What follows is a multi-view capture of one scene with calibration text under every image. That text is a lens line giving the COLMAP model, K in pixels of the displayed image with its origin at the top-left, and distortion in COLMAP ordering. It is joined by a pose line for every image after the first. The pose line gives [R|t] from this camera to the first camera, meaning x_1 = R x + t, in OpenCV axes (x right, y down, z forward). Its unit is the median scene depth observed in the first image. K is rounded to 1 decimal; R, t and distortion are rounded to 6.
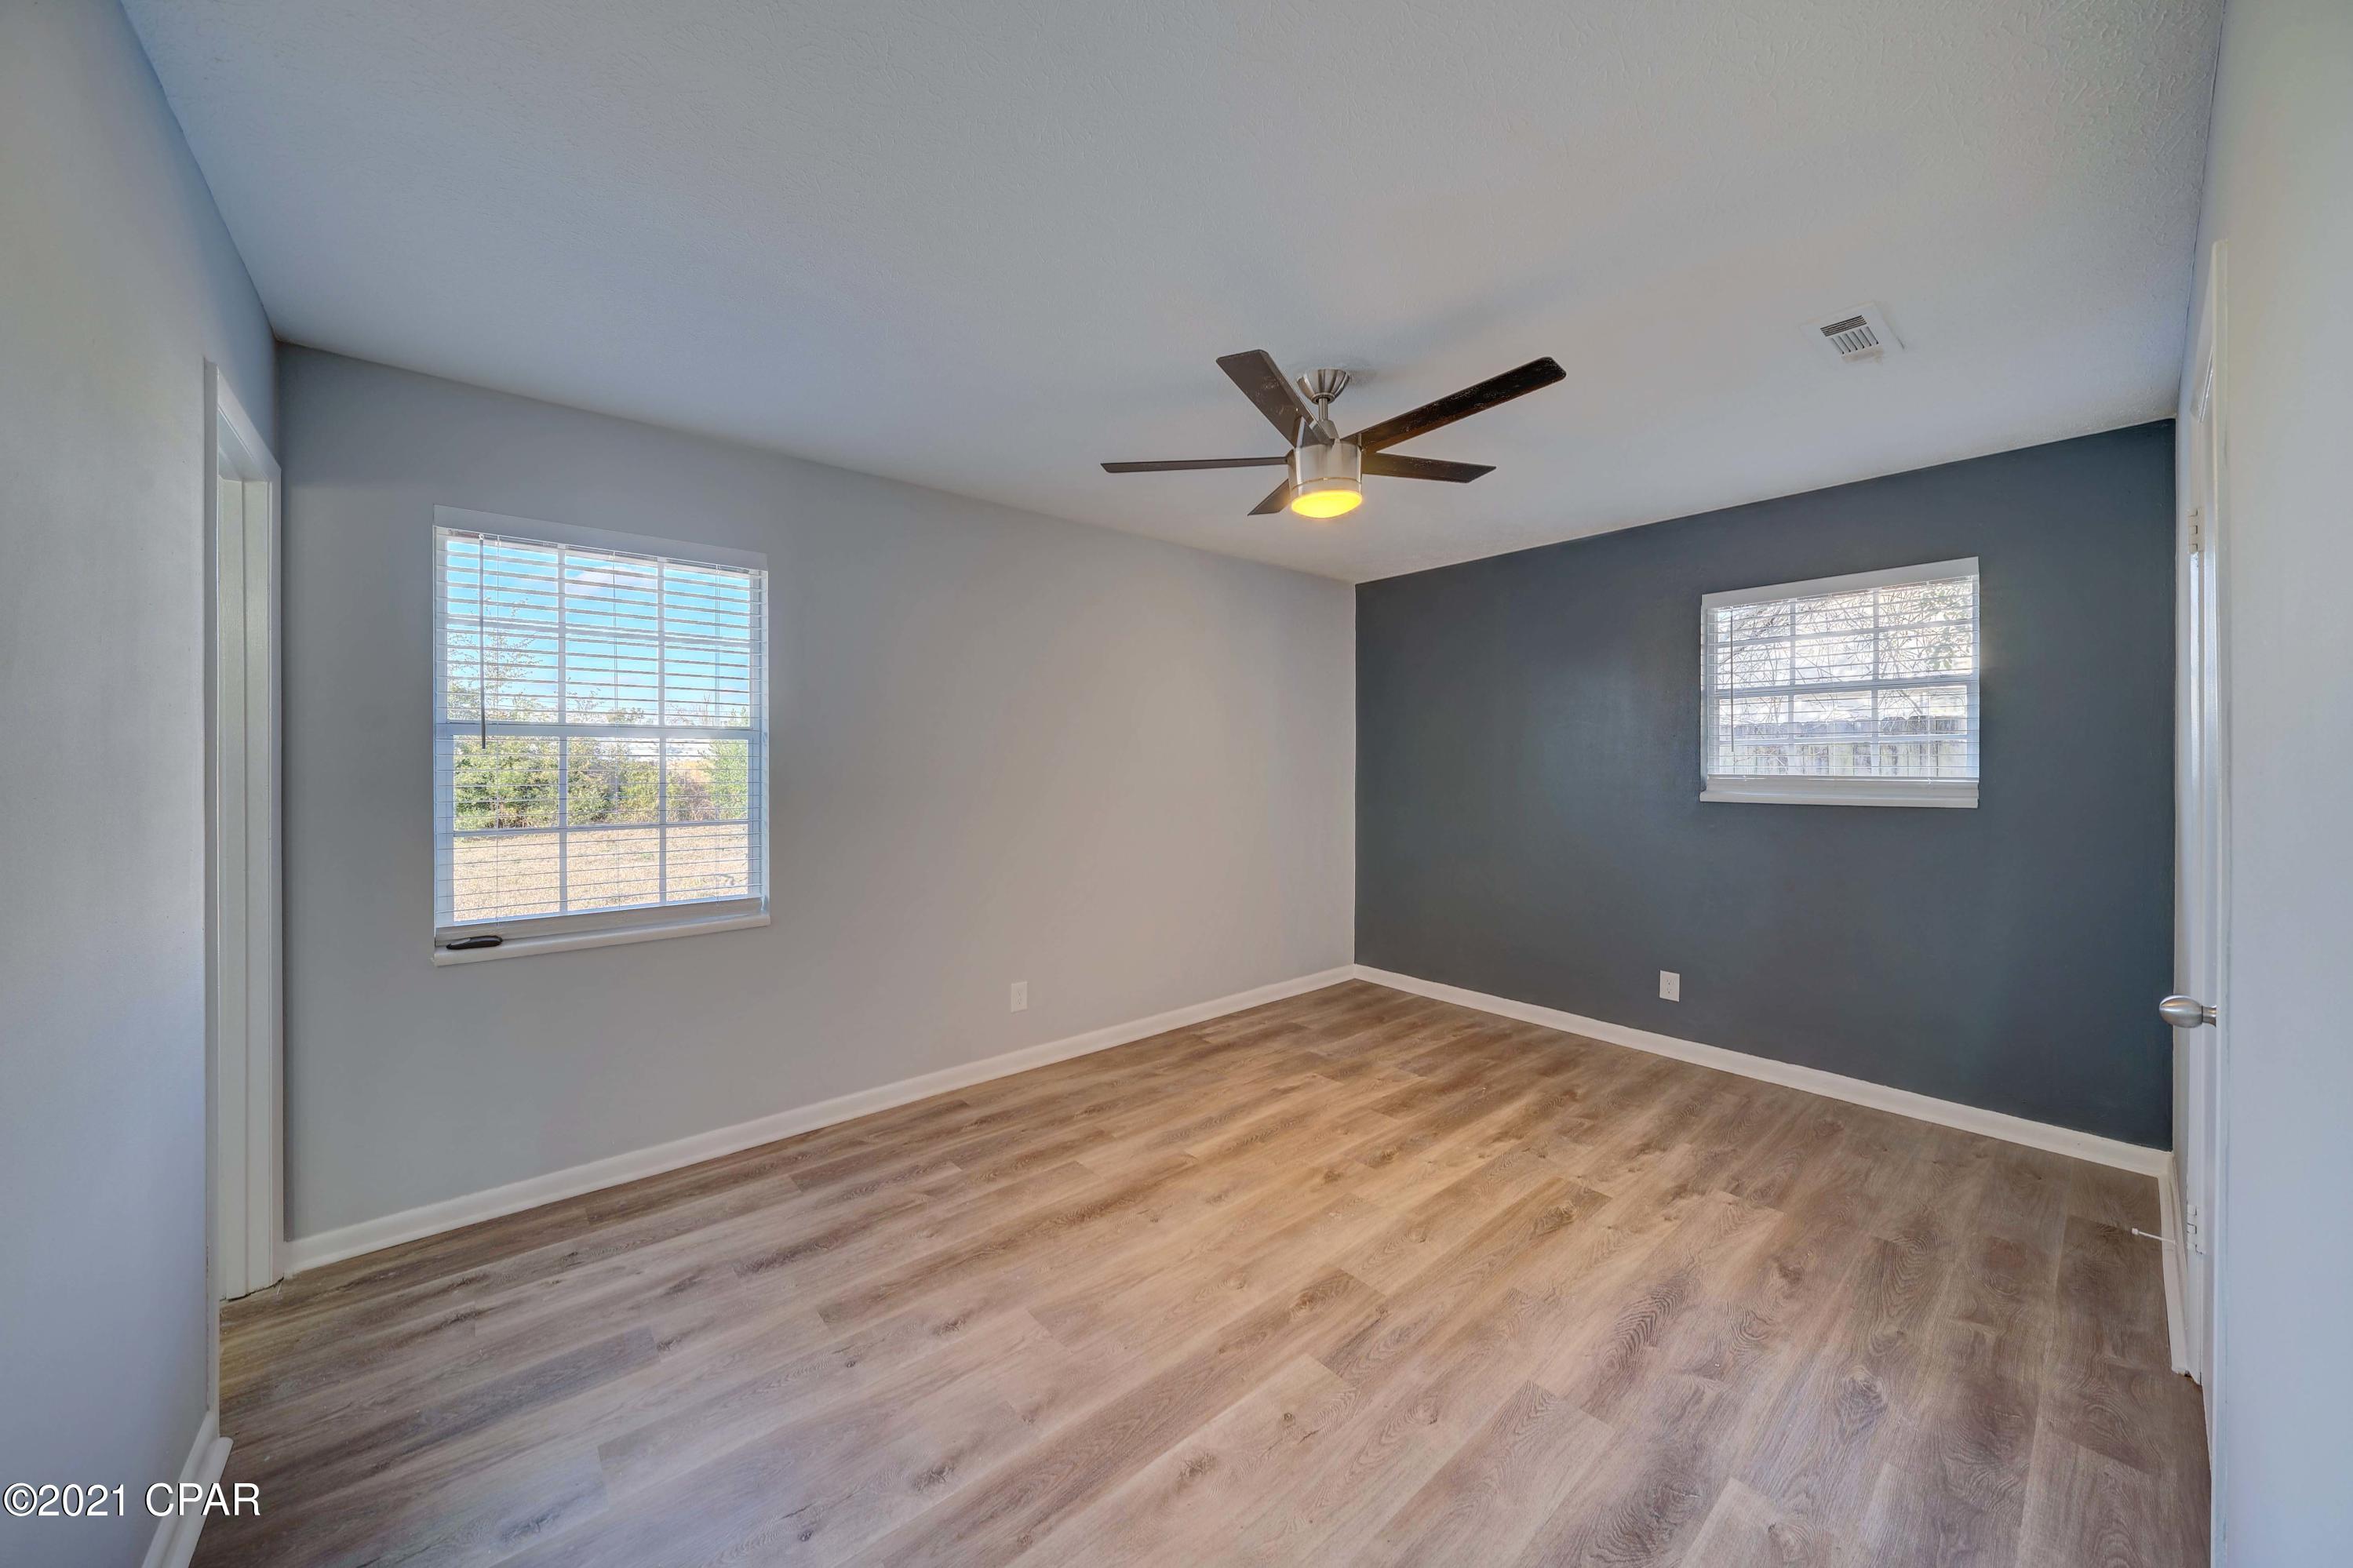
lens RADIAL K [[816.2, 0, 1167.2], [0, 816.2, 769.3], [0, 0, 1]] dist [-0.000977, -0.000087]
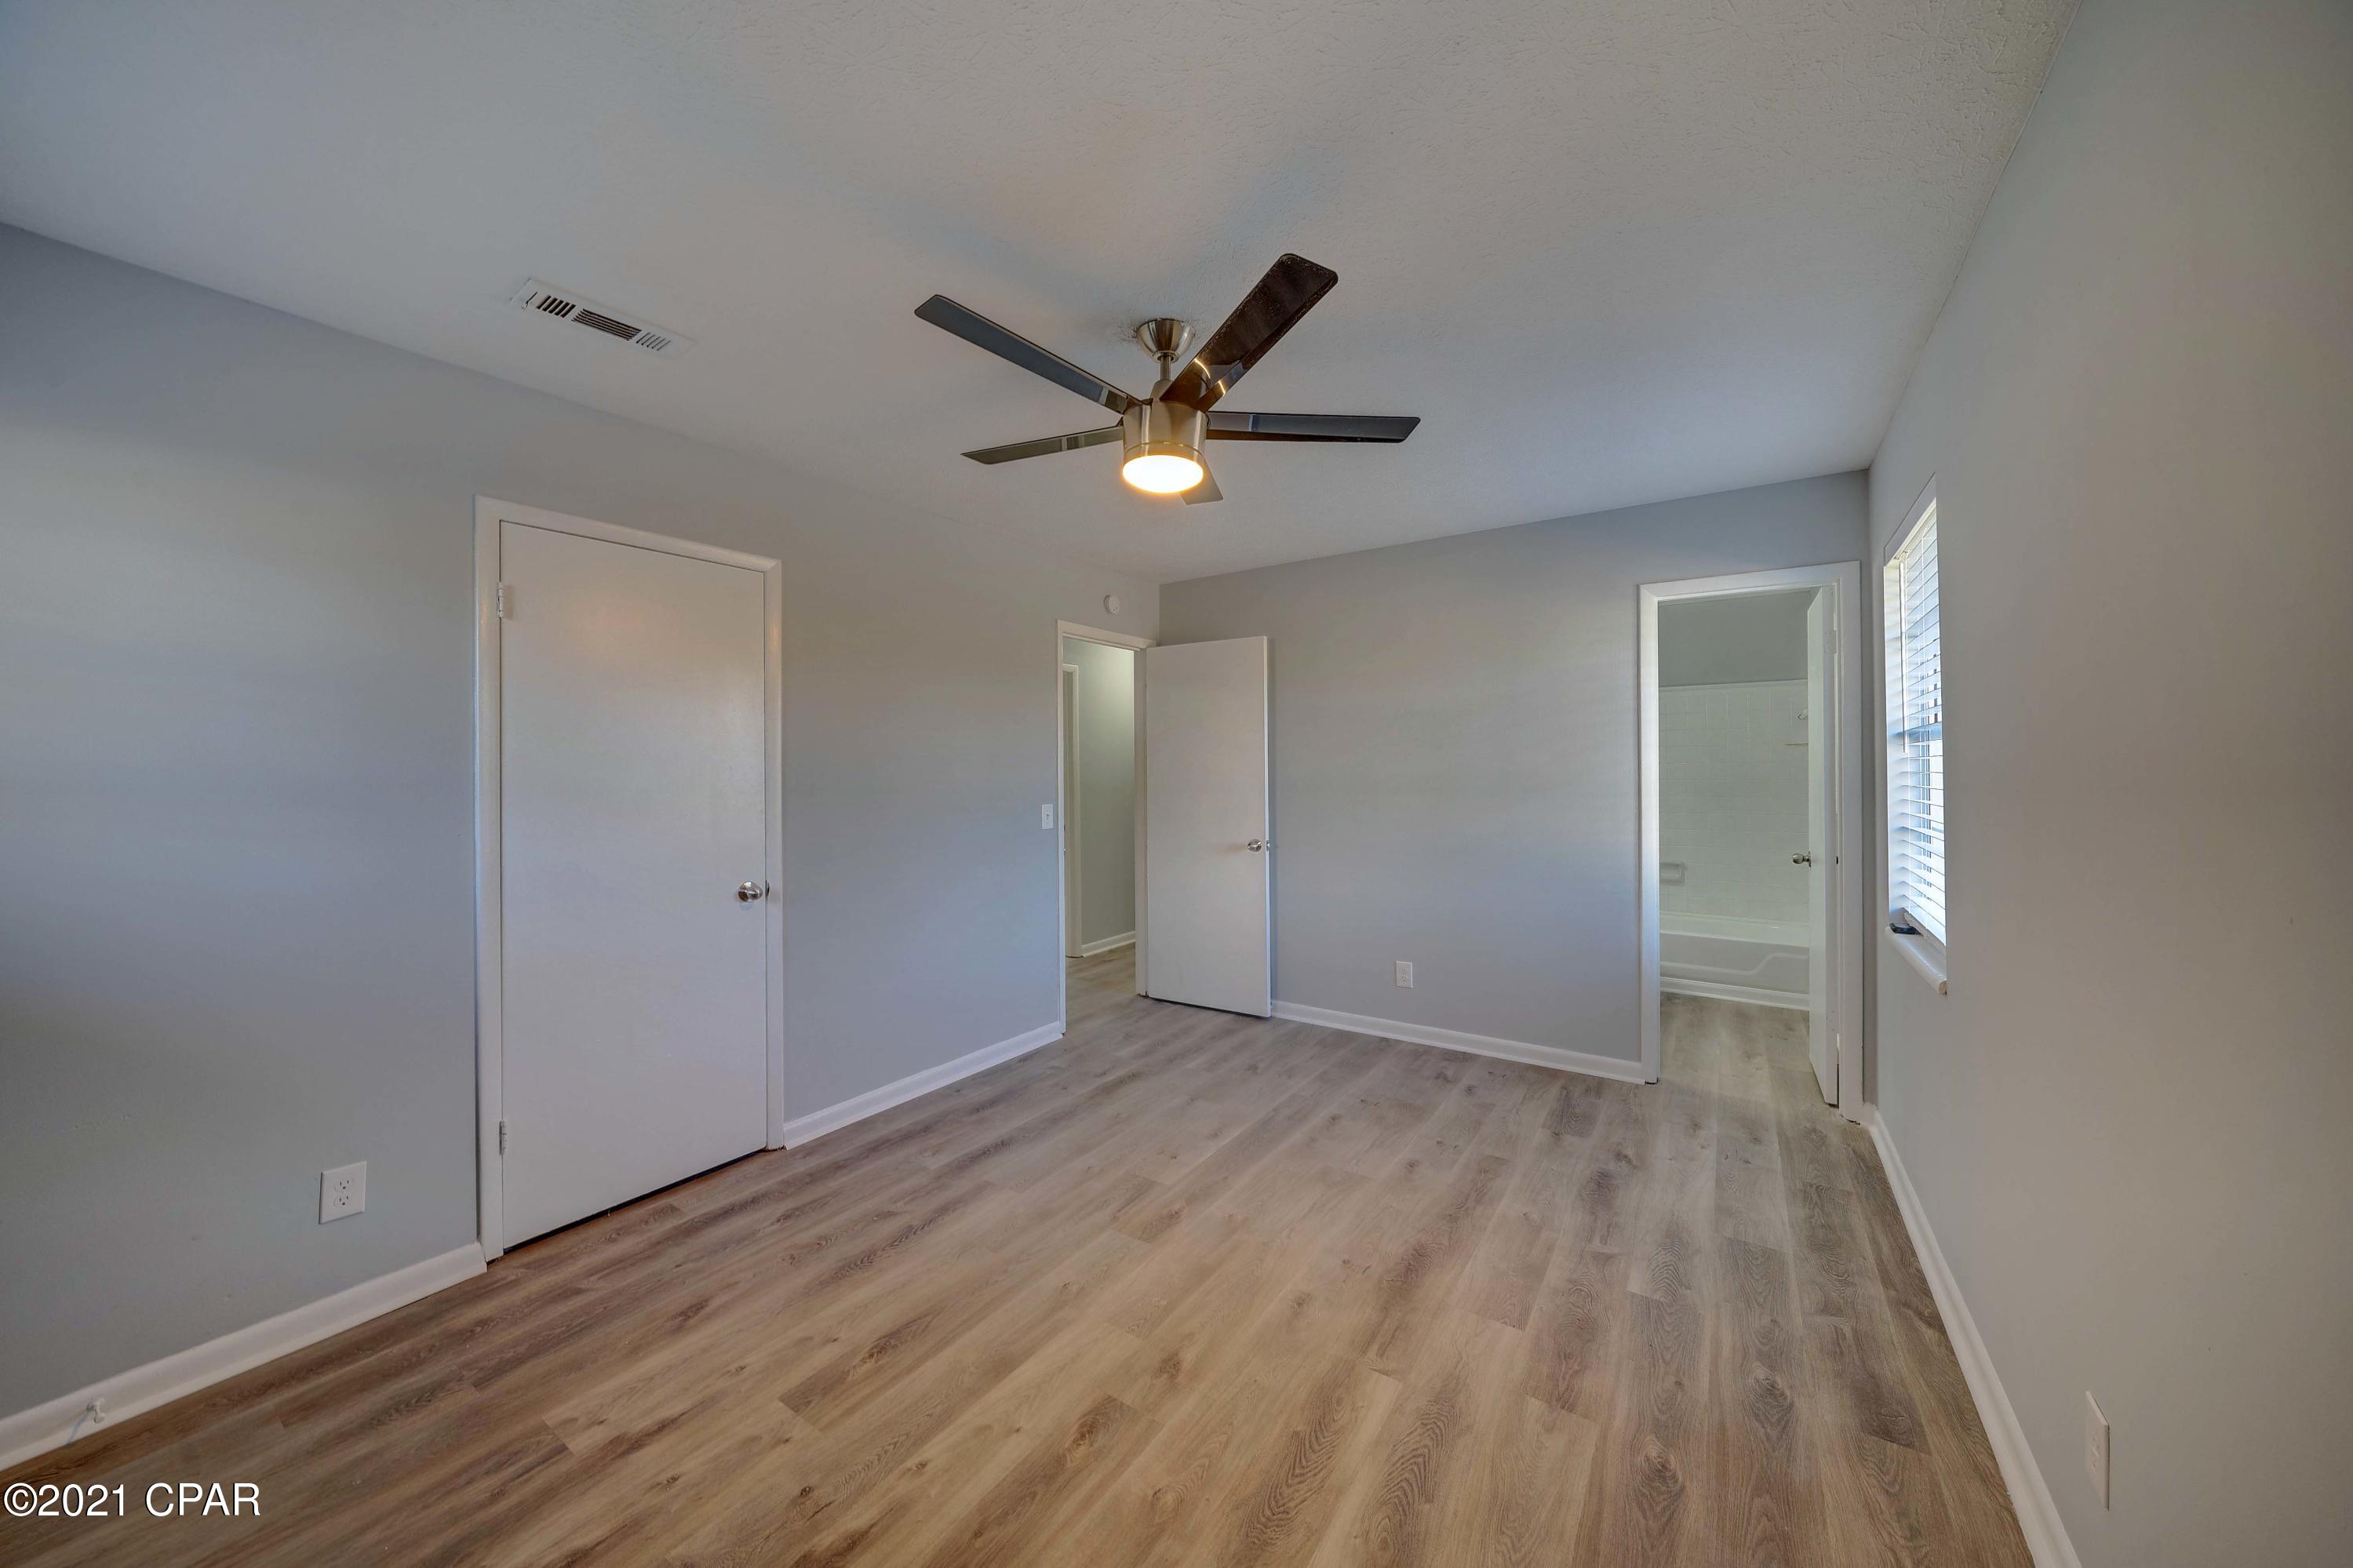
lens RADIAL K [[816.2, 0, 1167.2], [0, 816.2, 769.3], [0, 0, 1]] dist [-0.000977, -0.000087]
pose [[-0.963659, 0.005774, -0.267073, 0.450724], [0.005106, 0.999982, 0.003197, -0.014088], [0.267086, 0.001717, -0.963671, 1.944112]]
